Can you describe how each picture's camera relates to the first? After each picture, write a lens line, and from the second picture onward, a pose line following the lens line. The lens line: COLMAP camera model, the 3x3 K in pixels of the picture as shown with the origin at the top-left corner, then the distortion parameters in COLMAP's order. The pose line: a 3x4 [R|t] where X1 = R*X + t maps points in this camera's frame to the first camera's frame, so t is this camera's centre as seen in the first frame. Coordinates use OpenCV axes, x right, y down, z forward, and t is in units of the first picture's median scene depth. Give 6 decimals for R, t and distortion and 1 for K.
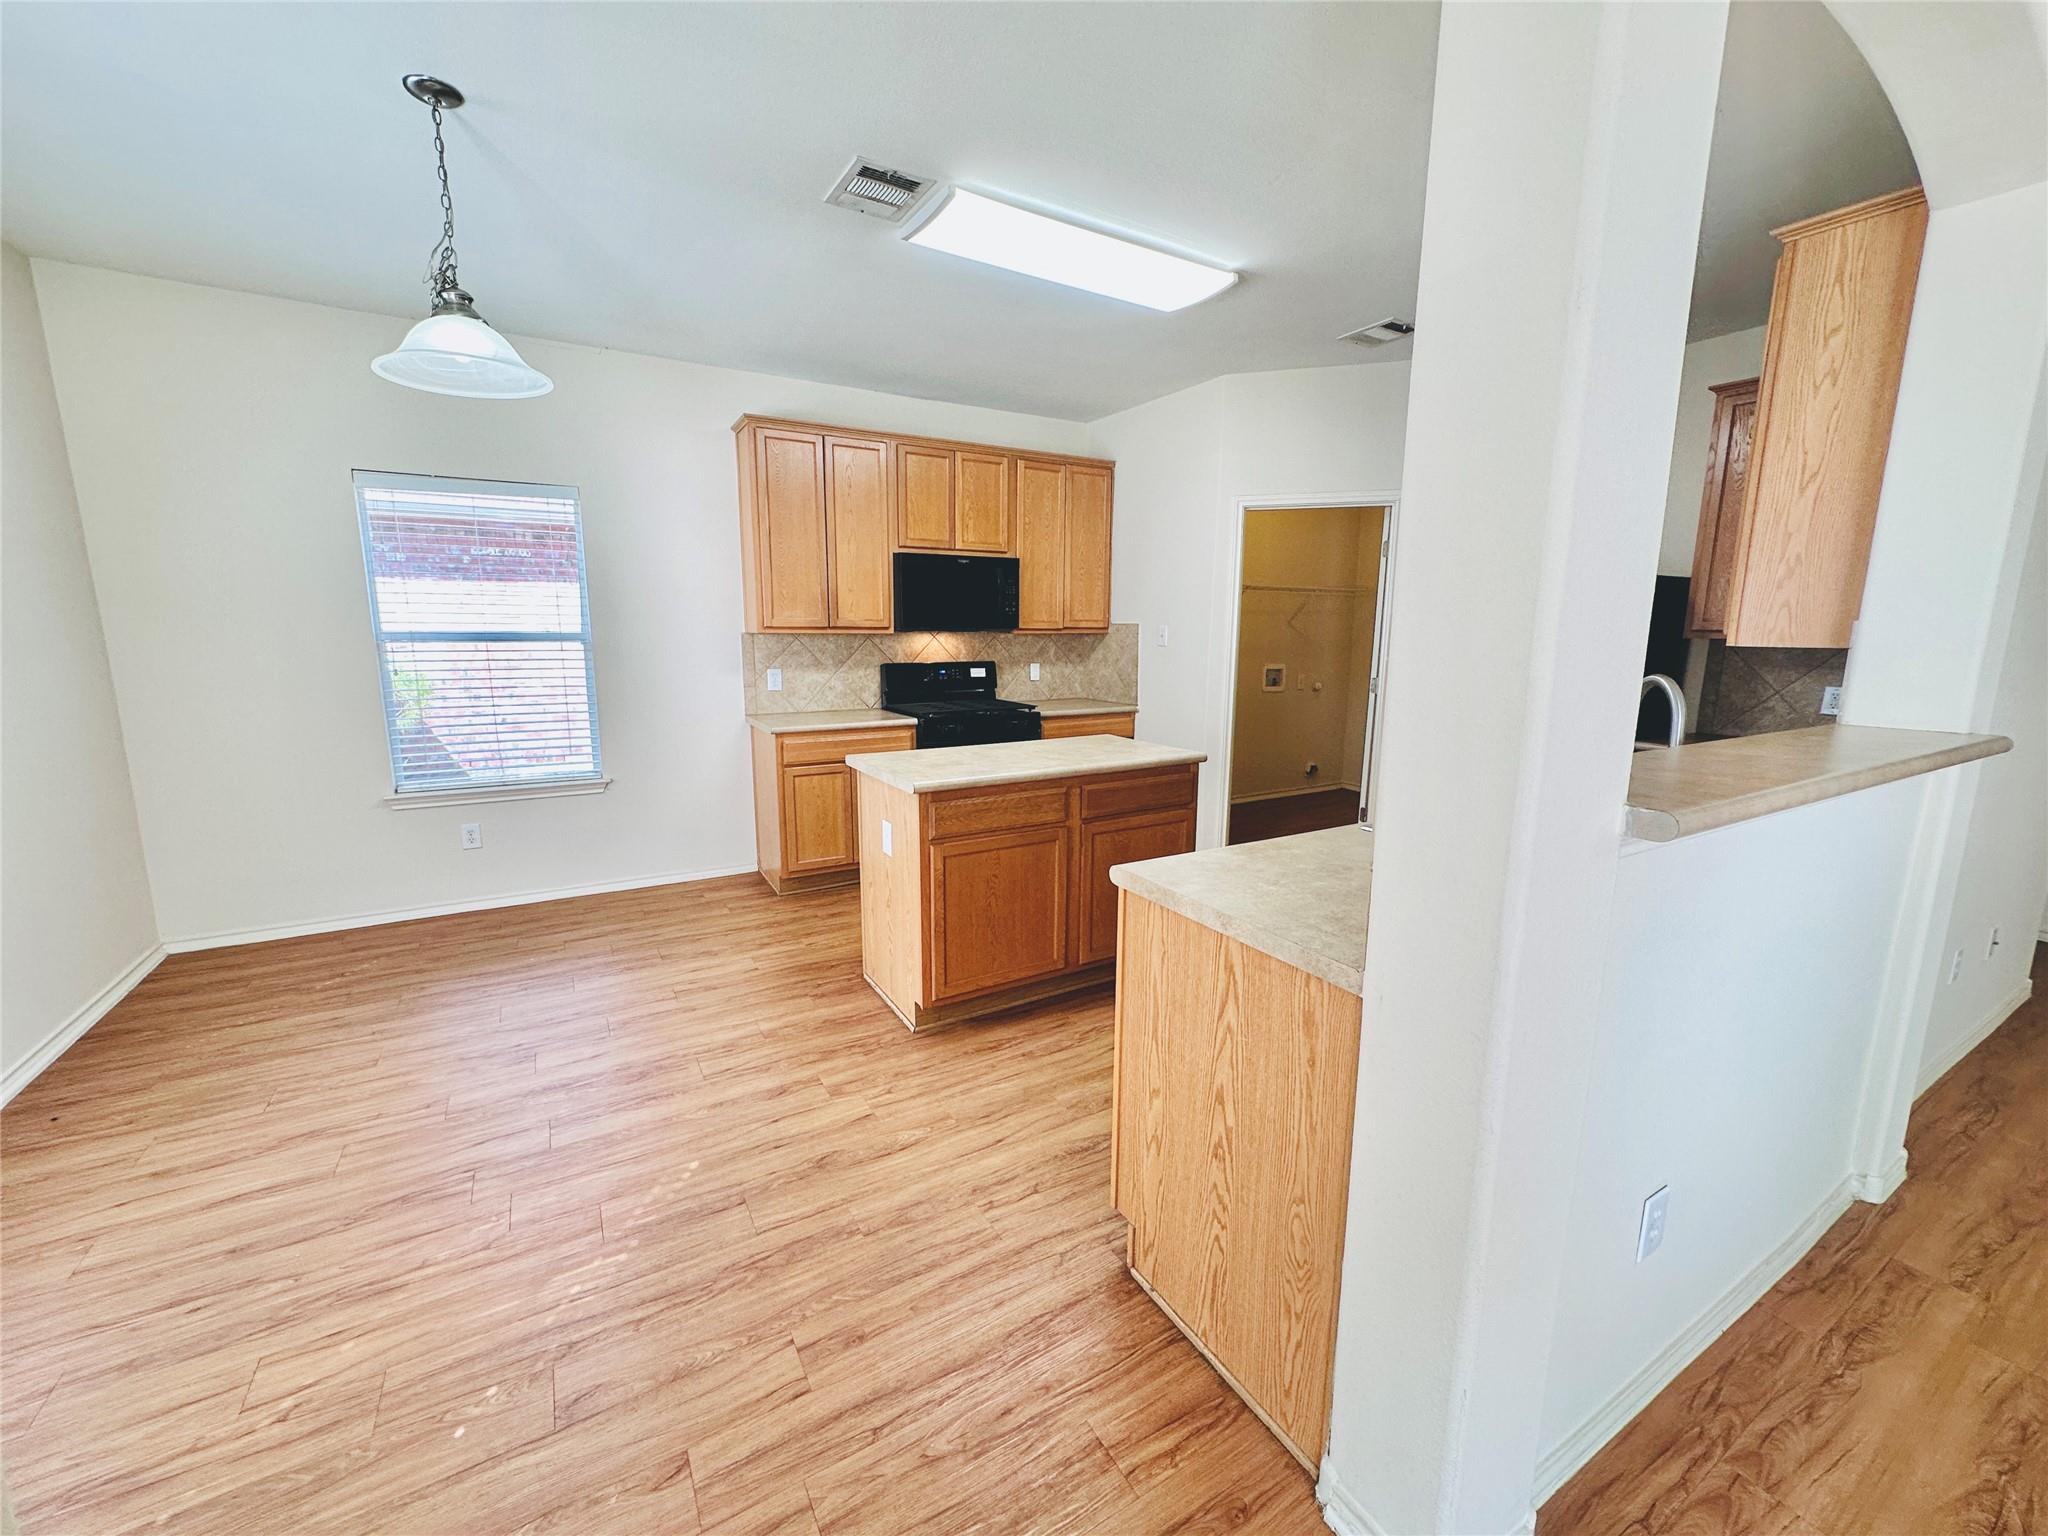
lens RADIAL K [[814.1, 0, 1022.6], [0, 814.1, 766.7], [0, 0, 1]] dist [-0.002760, 0.000734]
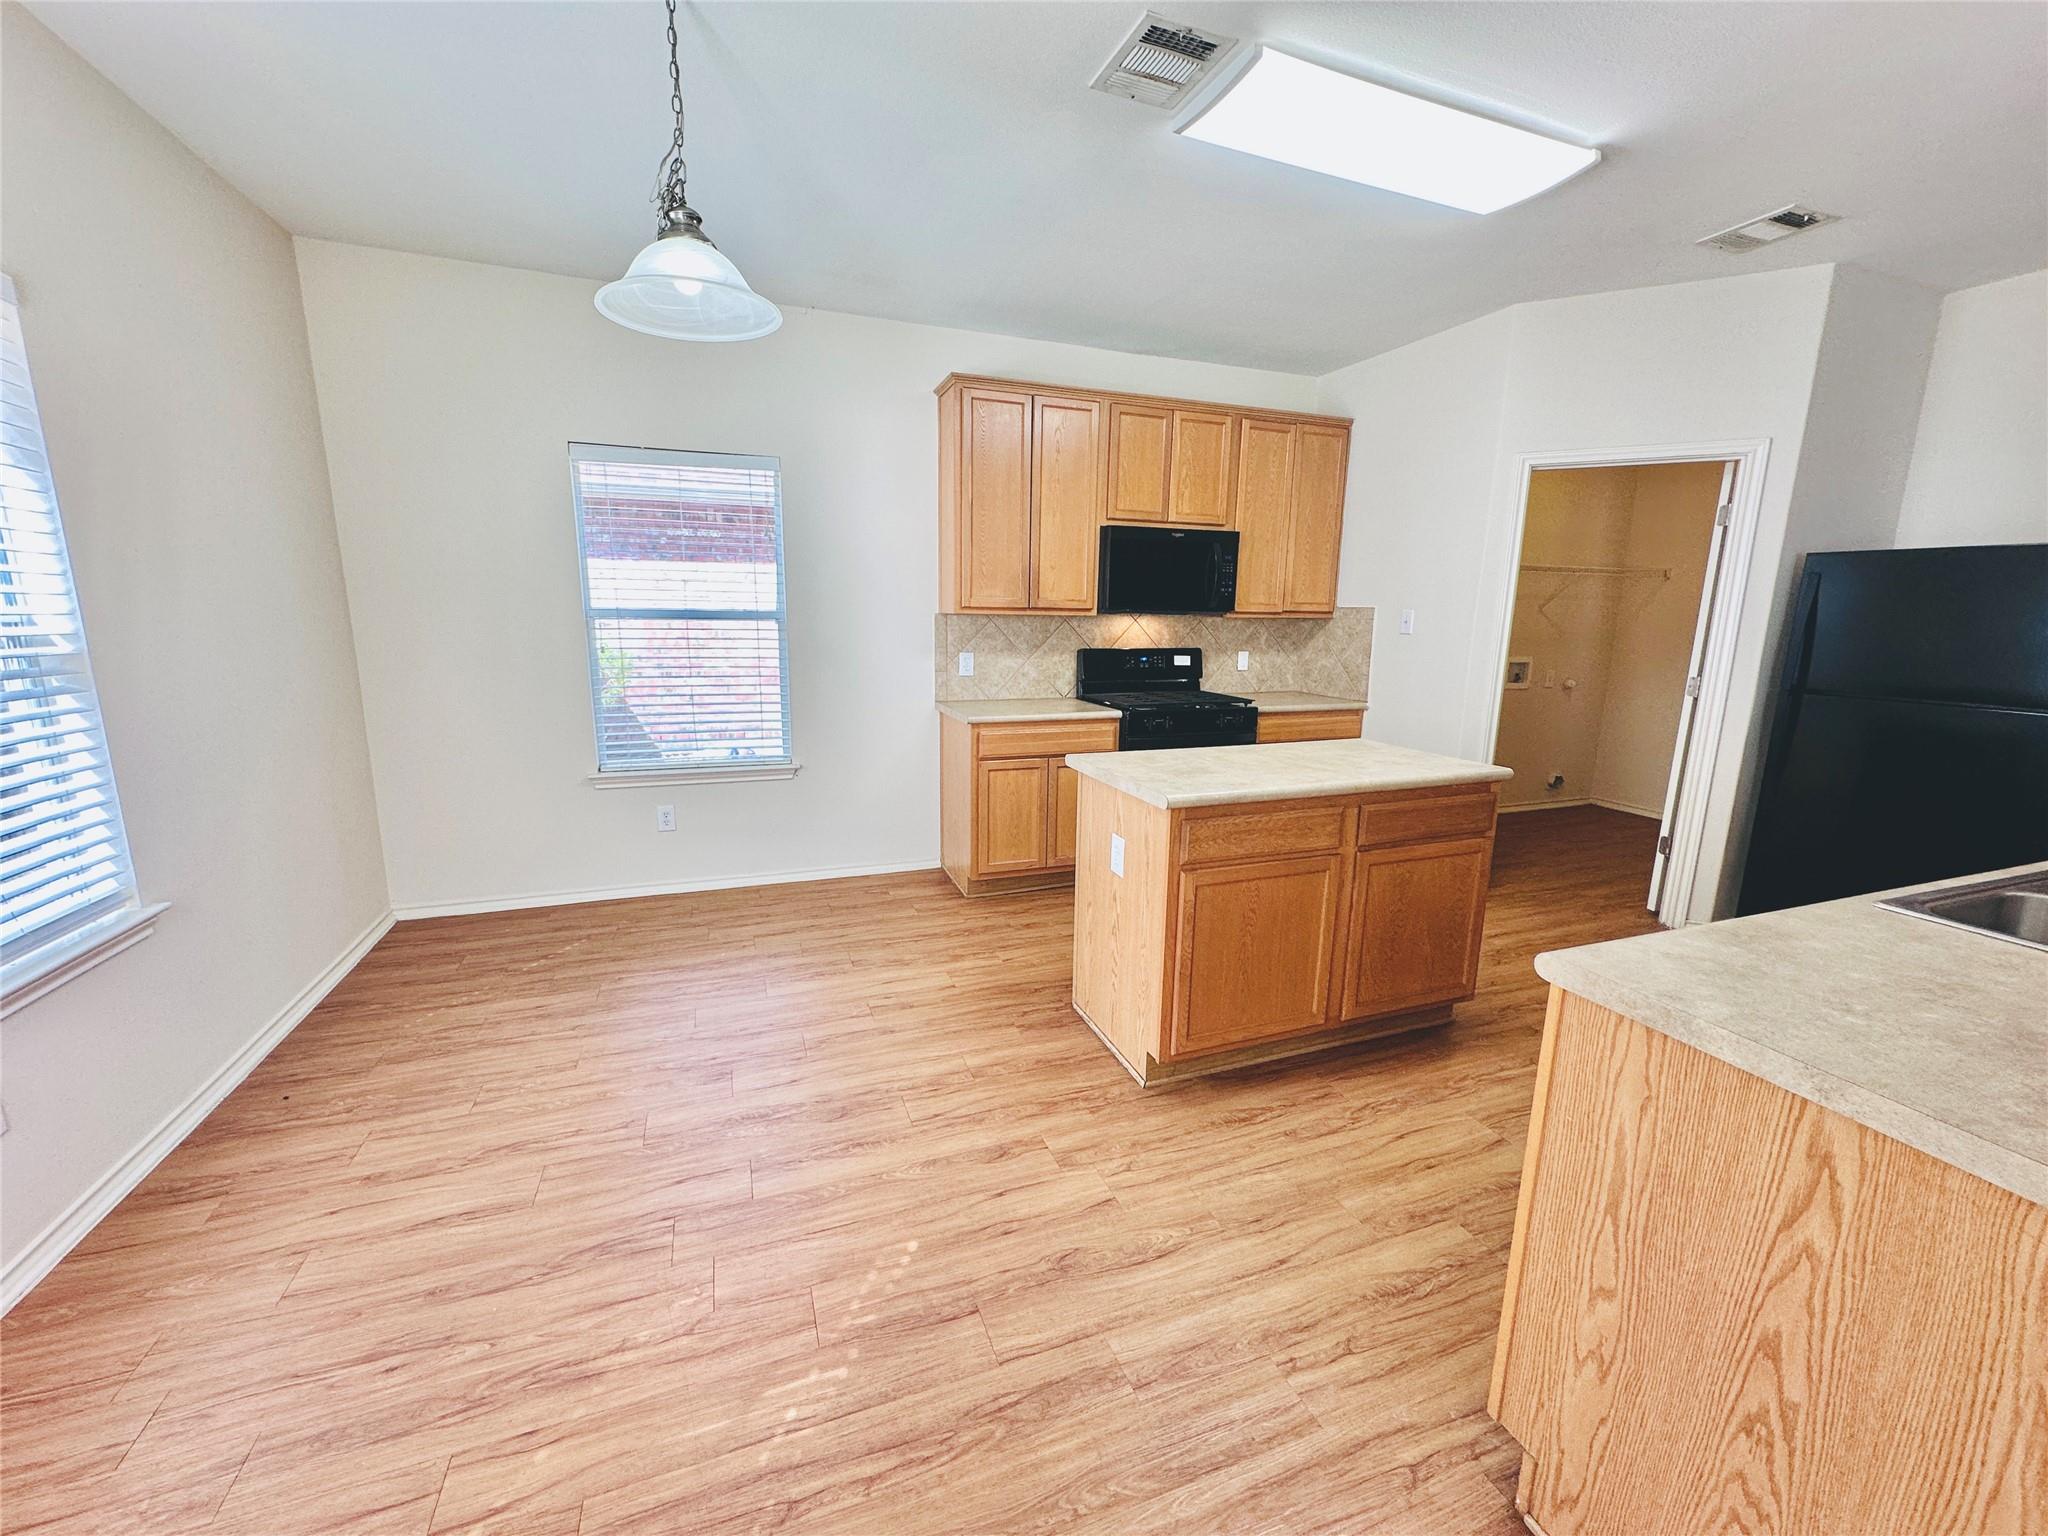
lens RADIAL K [[814.1, 0, 1022.9], [0, 814.1, 766.7], [0, 0, 1]] dist [-0.002760, 0.000734]
pose [[0.984728, 0.041222, -0.169148, -0.132613], [-0.038134, 0.999042, 0.021462, -0.020817], [0.169870, -0.014684, 0.985357, 0.155217]]
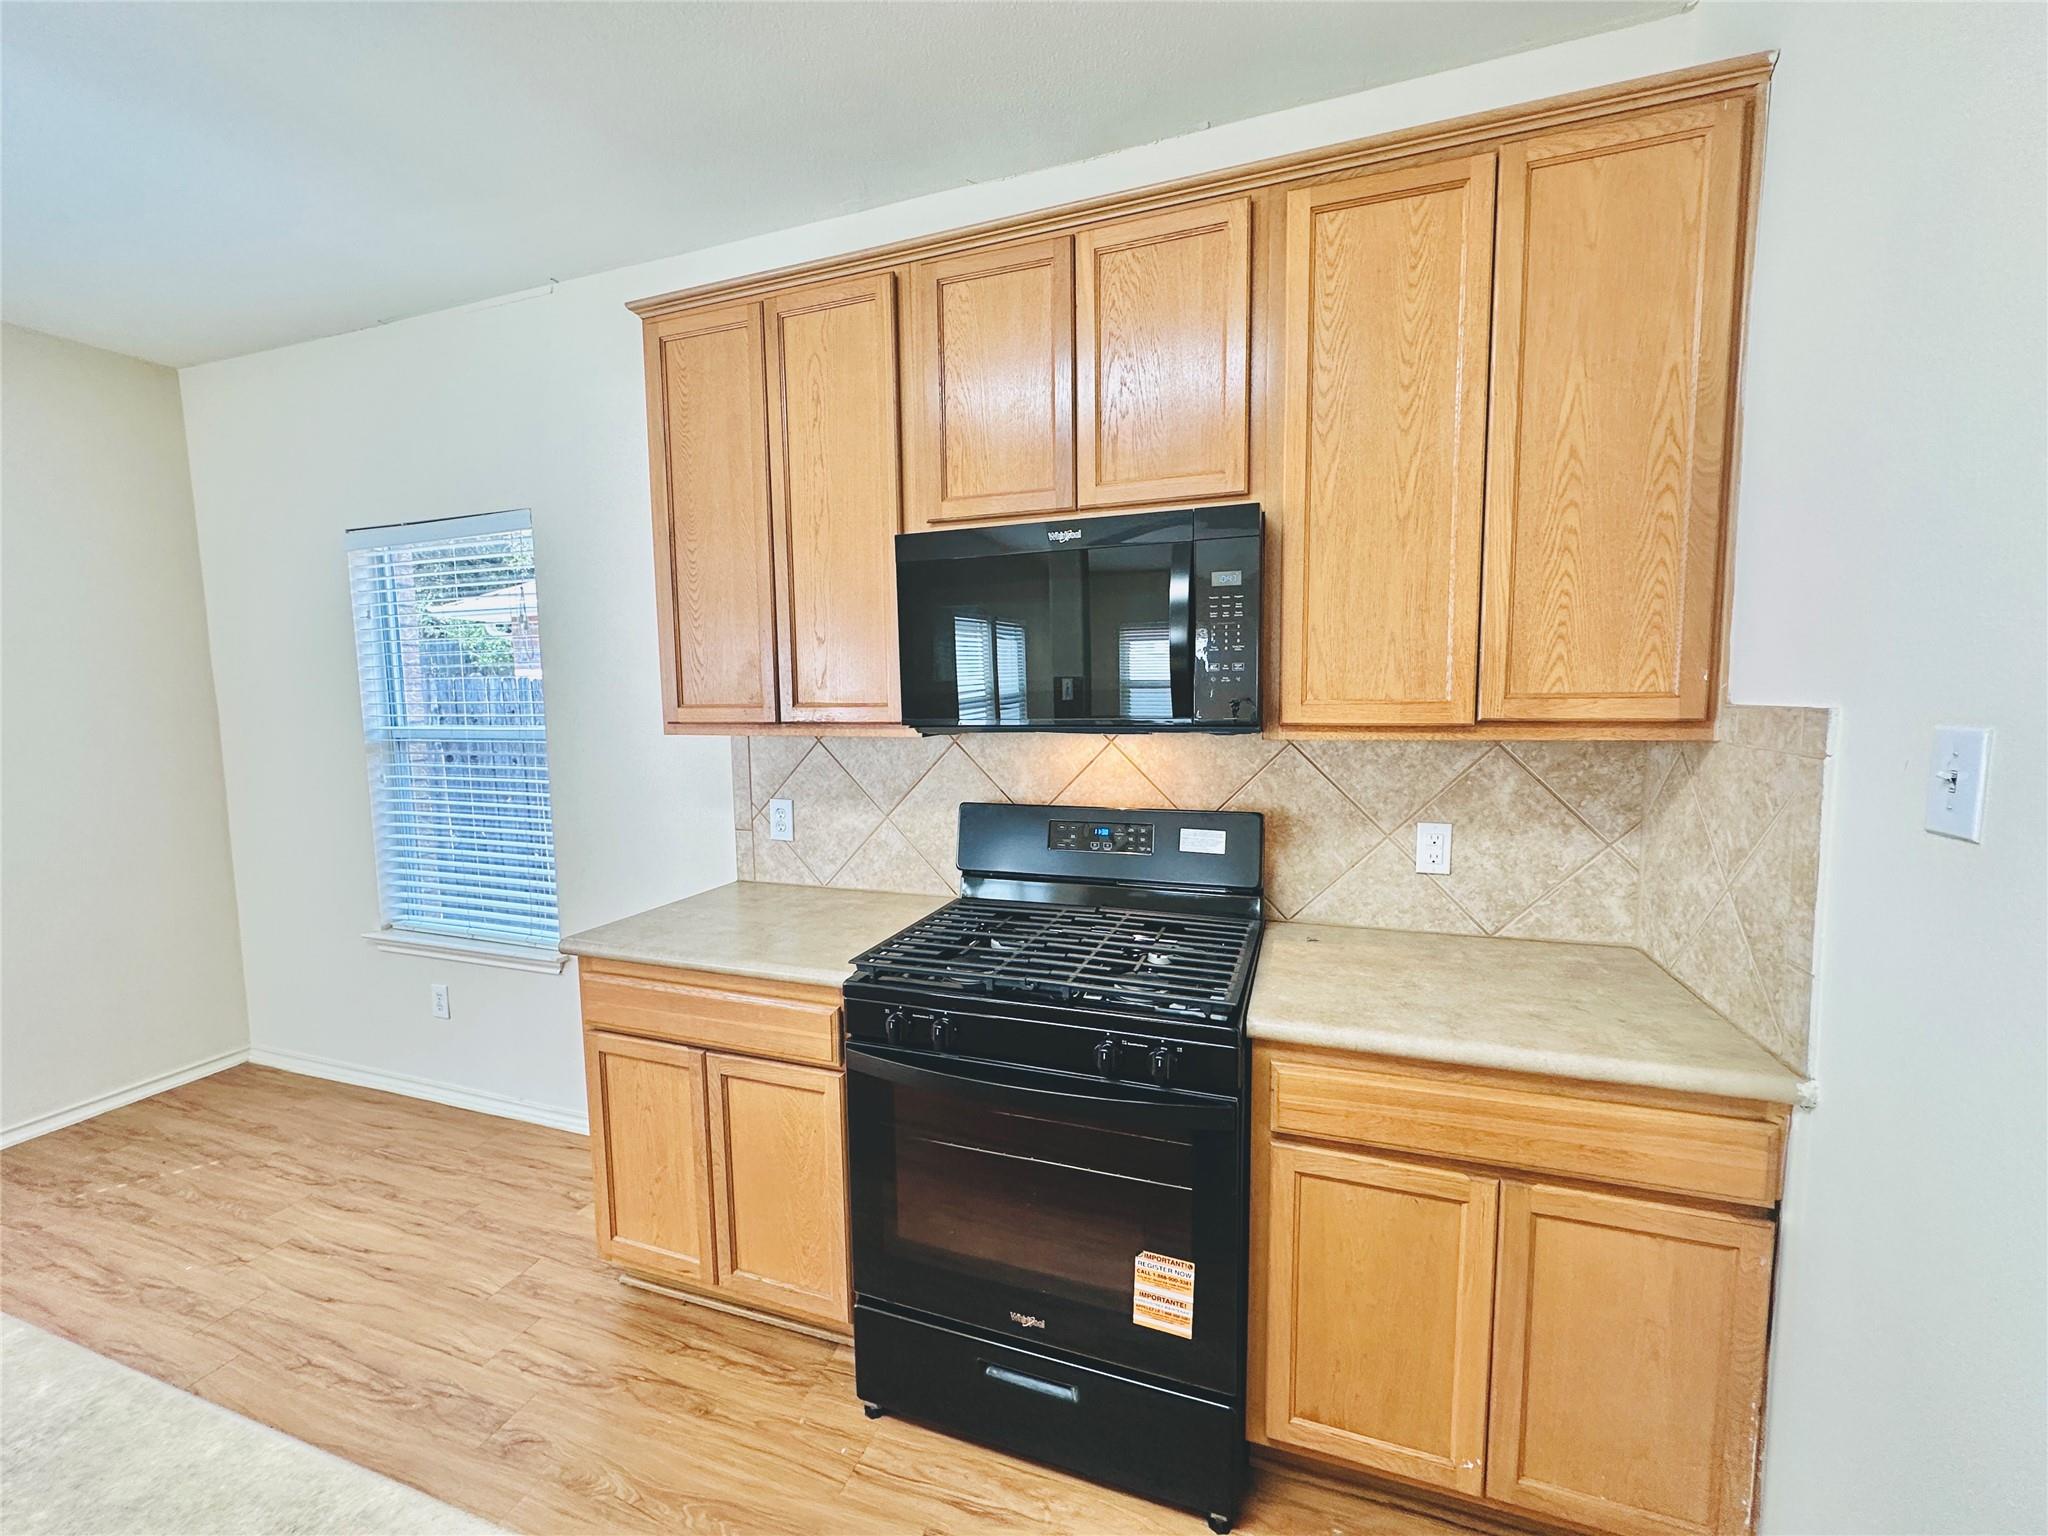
lens RADIAL K [[814.1, 0, 1019.8], [0, 814.1, 766.0], [0, 0, 1]] dist [-0.002760, 0.000734]
pose [[0.648331, 0.054189, -0.759428, 0.310316], [-0.111888, 0.993415, -0.024634, -0.243944], [0.753092, 0.100942, 0.650125, 1.298684]]
